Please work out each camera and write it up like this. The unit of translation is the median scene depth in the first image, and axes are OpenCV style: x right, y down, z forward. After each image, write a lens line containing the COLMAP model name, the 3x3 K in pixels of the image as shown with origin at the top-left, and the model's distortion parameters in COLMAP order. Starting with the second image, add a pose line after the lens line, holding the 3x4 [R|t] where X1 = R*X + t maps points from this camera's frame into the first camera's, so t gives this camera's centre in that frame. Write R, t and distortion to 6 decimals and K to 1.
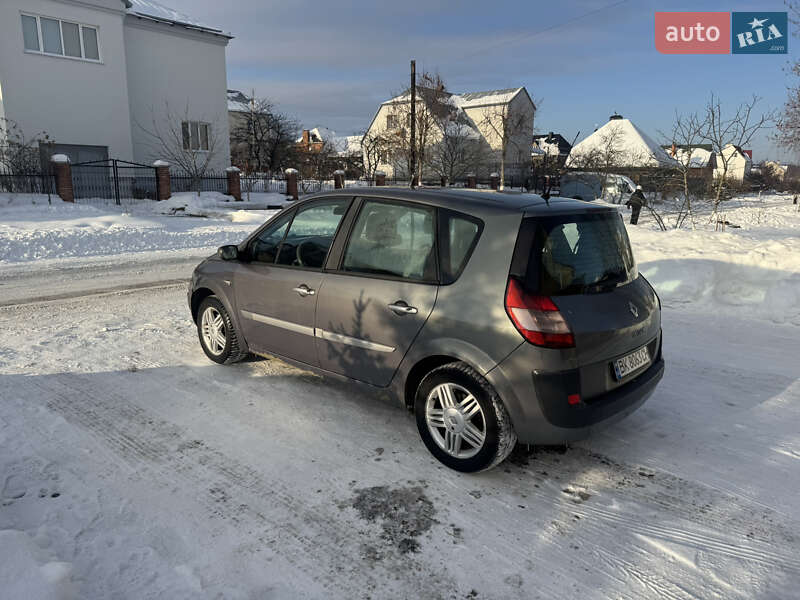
lens RADIAL K [[566.1, 0, 396.5], [0, 566.1, 298.3], [0, 0, 1]] dist [0.053491, -0.070258]
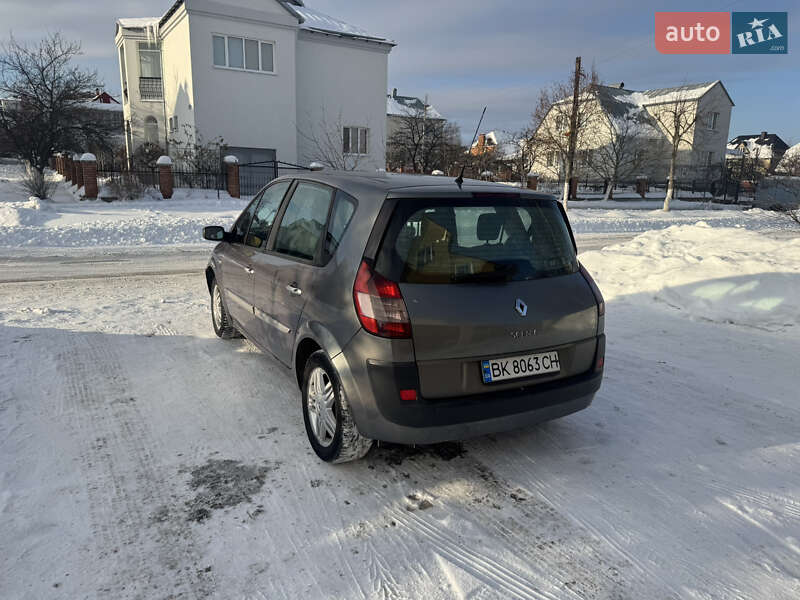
lens RADIAL K [[566.1, 0, 393.6], [0, 566.1, 297.1], [0, 0, 1]] dist [0.053491, -0.070258]
pose [[0.949354, 0.072779, -0.305665, 0.370992], [-0.075843, 0.997118, 0.001857, 0.012853], [0.304919, 0.021420, 0.952137, 0.081114]]
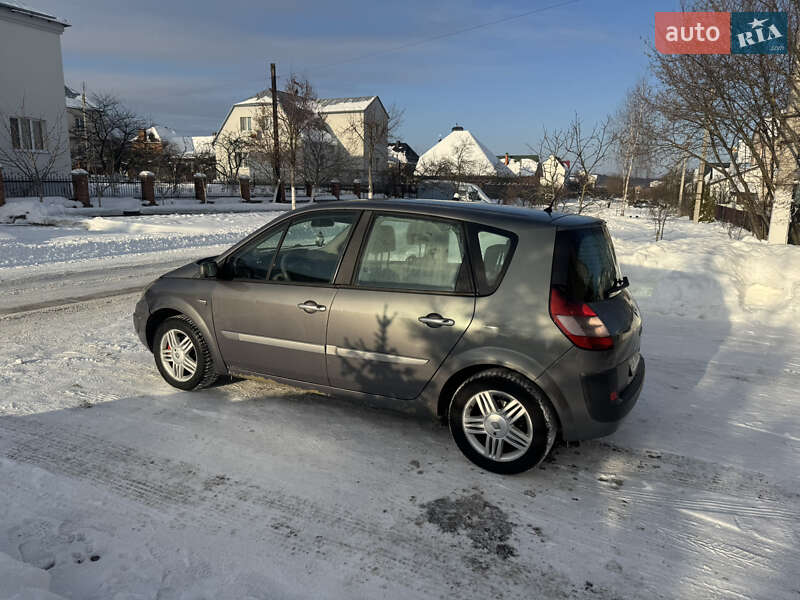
lens RADIAL K [[566.1, 0, 397.2], [0, 566.1, 301.4], [0, 0, 1]] dist [0.053491, -0.070258]
pose [[0.964679, -0.044482, 0.259644, -0.246699], [0.045198, 0.998973, 0.003215, -0.018003], [-0.259521, 0.008634, 0.965699, 0.028114]]
